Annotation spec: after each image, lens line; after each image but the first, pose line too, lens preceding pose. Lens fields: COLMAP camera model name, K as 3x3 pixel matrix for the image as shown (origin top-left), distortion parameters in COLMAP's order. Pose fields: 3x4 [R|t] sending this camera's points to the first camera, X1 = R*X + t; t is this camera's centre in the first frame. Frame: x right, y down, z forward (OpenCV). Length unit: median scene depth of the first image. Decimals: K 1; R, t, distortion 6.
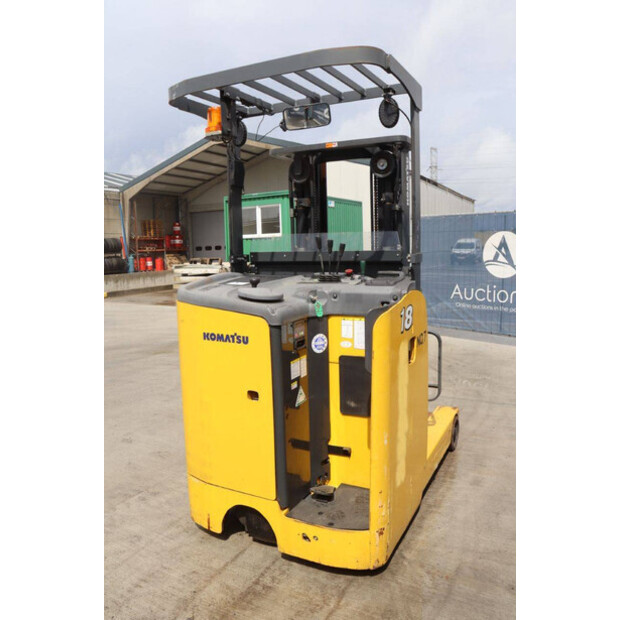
lens RADIAL K [[506.6, 0, 310.0], [0, 506.6, 310.0], [0, 0, 1]] dist [-0.168383, 0.142077]
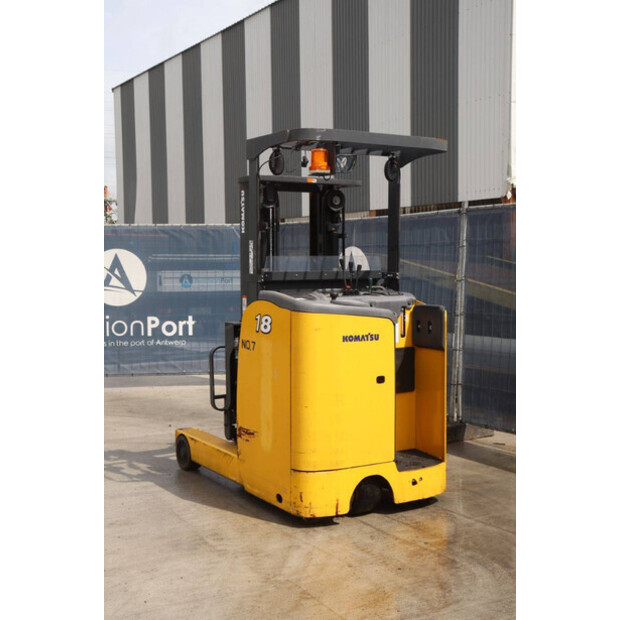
lens RADIAL K [[848.4, 0, 310.0], [0, 848.4, 310.0], [0, 0, 1]] dist [0.011978, 0.448057]
pose [[0.523137, -0.034297, 0.851558, -1.852180], [0.102016, 0.994526, -0.022616, 0.018820], [-0.846121, 0.098704, 0.523772, -0.015150]]
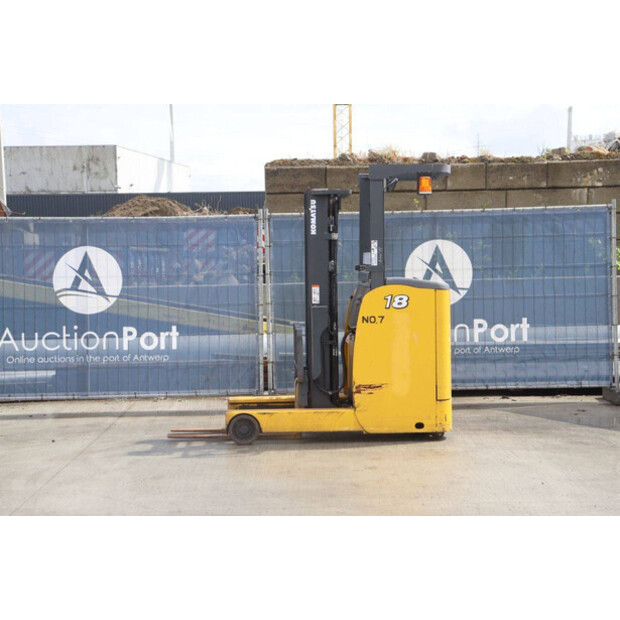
lens RADIAL K [[1233.2, 0, 310.0], [0, 1233.2, 310.0], [0, 0, 1]] dist [0.280142, 0.132252]
pose [[-0.489666, -0.010730, 0.871844, -3.531941], [0.133794, 0.987157, 0.087293, -0.363152], [-0.861584, 0.159392, -0.481941, 3.293802]]
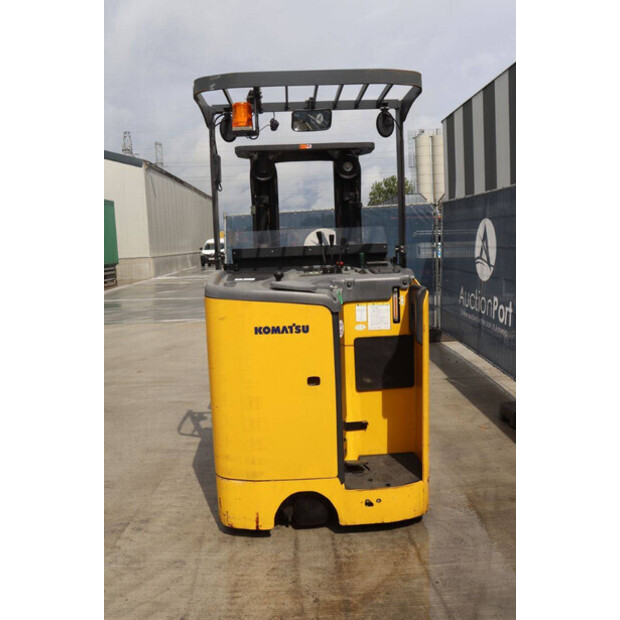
lens RADIAL K [[541.2, 0, 310.0], [0, 541.2, 310.0], [0, 0, 1]] dist [-0.138523, 0.138366]
pose [[0.873564, -0.076199, 0.480708, -0.582105], [0.082561, 0.996554, 0.007933, 0.010411], [-0.479656, 0.032758, 0.876845, 0.003966]]
